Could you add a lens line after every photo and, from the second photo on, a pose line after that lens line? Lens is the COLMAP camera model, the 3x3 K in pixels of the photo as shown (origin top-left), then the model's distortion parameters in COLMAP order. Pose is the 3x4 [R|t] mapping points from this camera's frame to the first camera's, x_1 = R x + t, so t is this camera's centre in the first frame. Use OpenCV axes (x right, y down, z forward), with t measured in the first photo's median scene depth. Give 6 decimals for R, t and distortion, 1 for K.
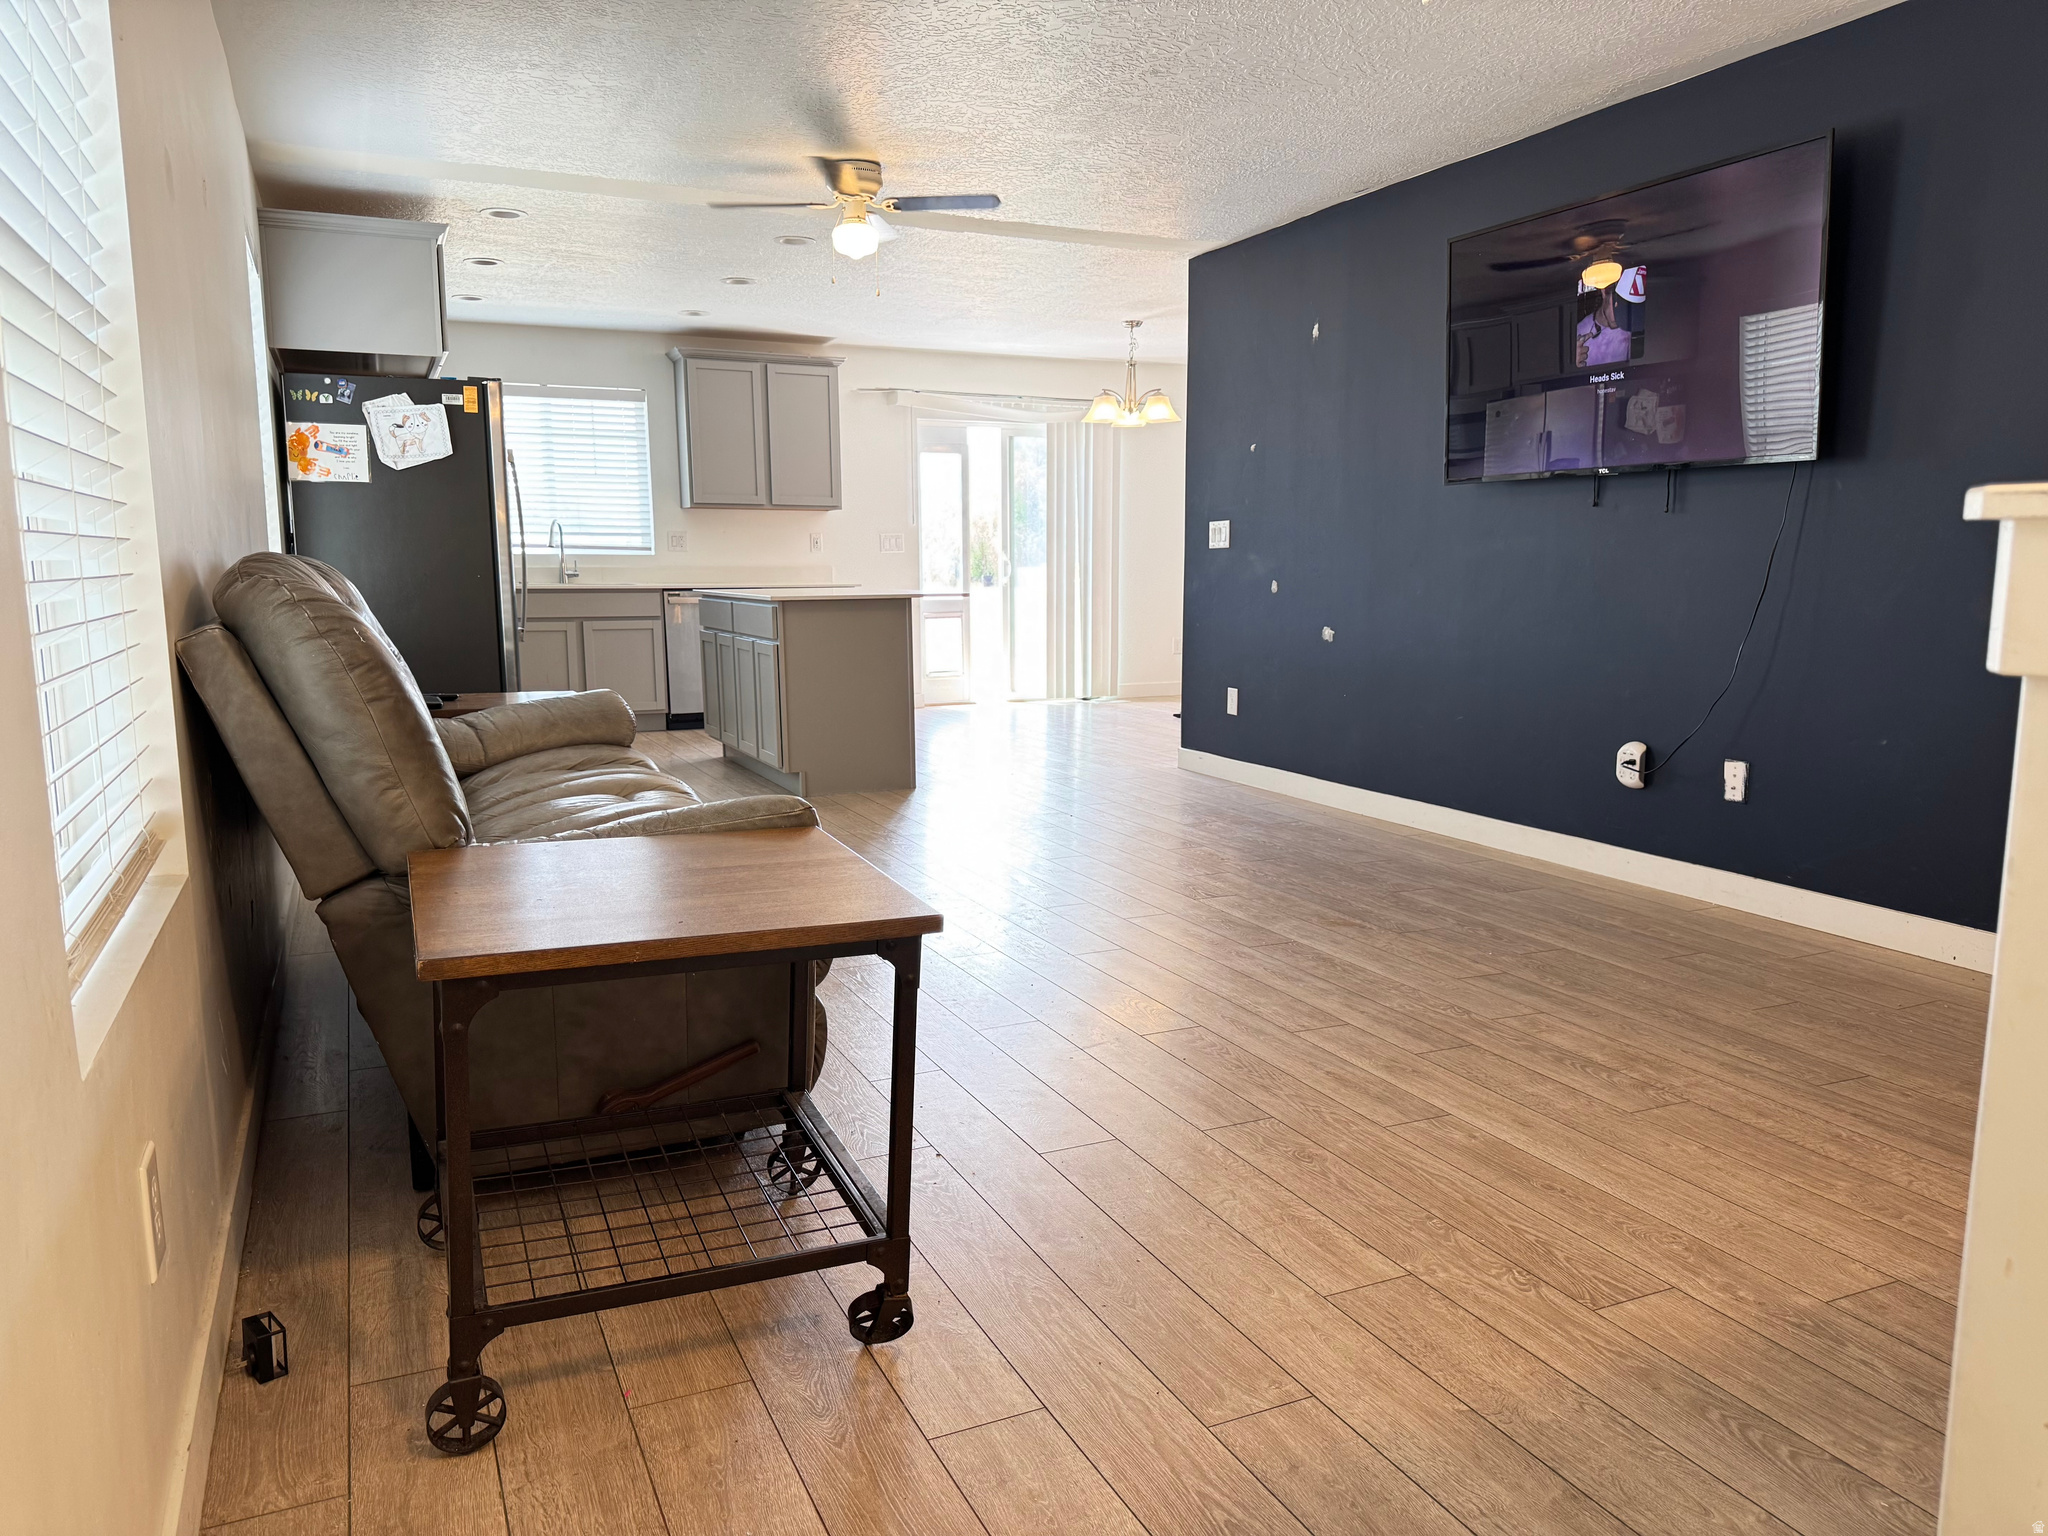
lens RADIAL K [[1463.1, 0, 1013.9], [0, 1463.1, 780.0], [0, 0, 1]] dist [0.054361, -0.070197]
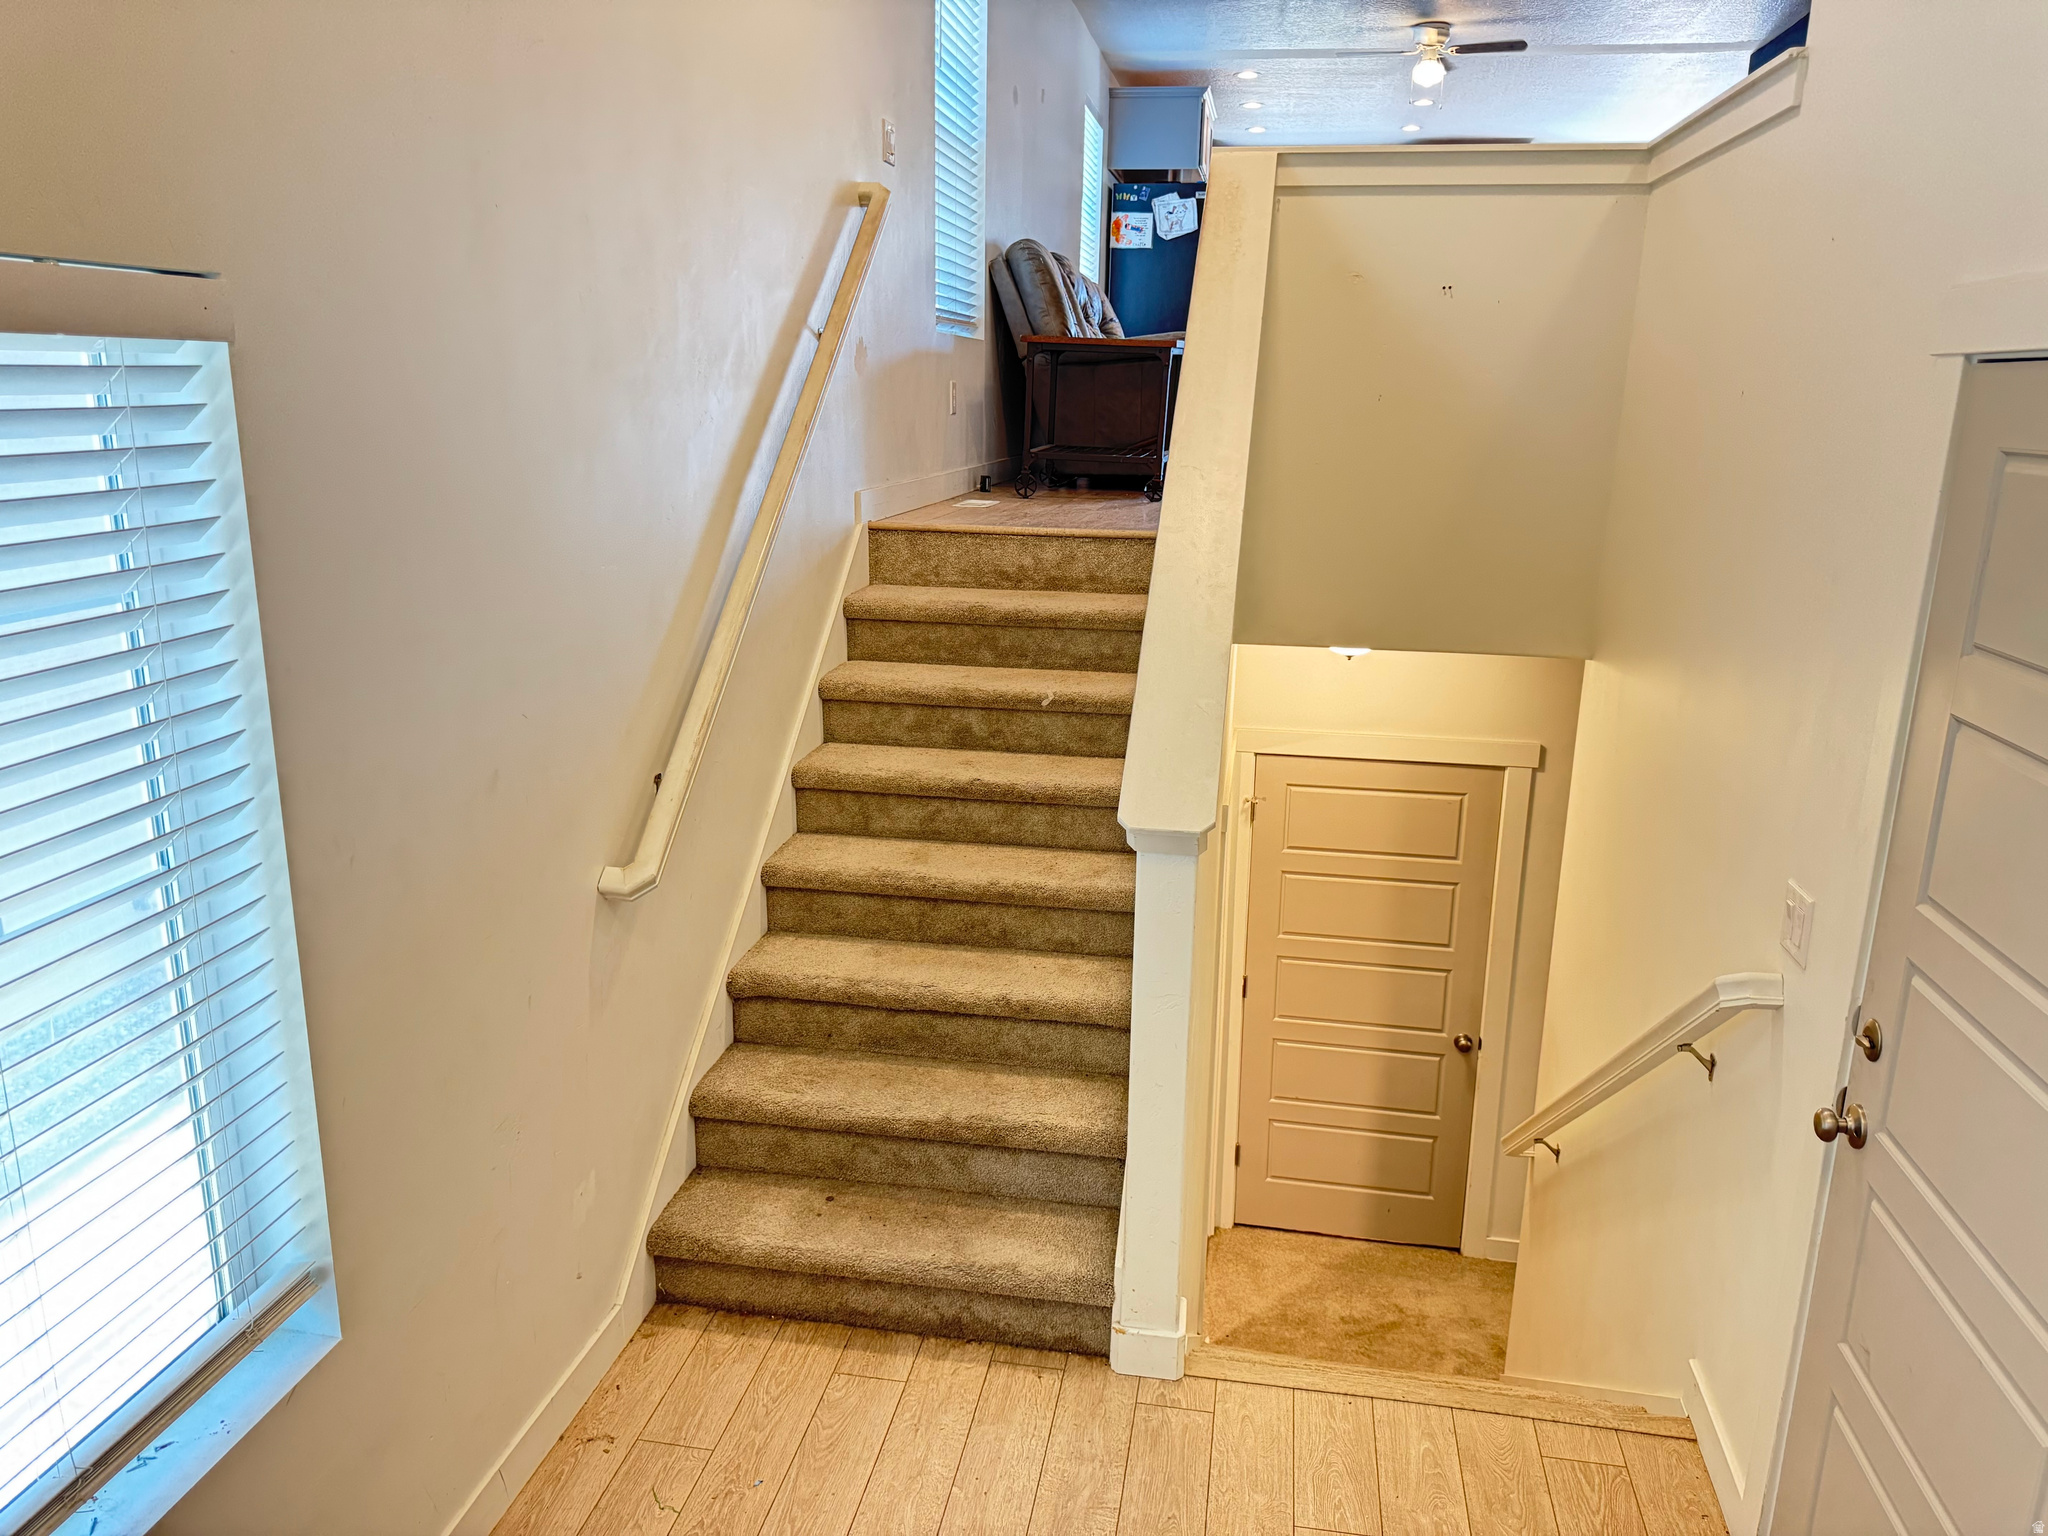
lens RADIAL K [[1463.1, 0, 1020.7], [0, 1463.1, 760.2], [0, 0, 1]] dist [0.054361, -0.070197]
pose [[0.834975, 0.161947, -0.525918, 0.429835], [-0.108863, 0.985439, 0.130612, 0.176440], [0.539412, -0.051805, 0.840447, -0.542441]]
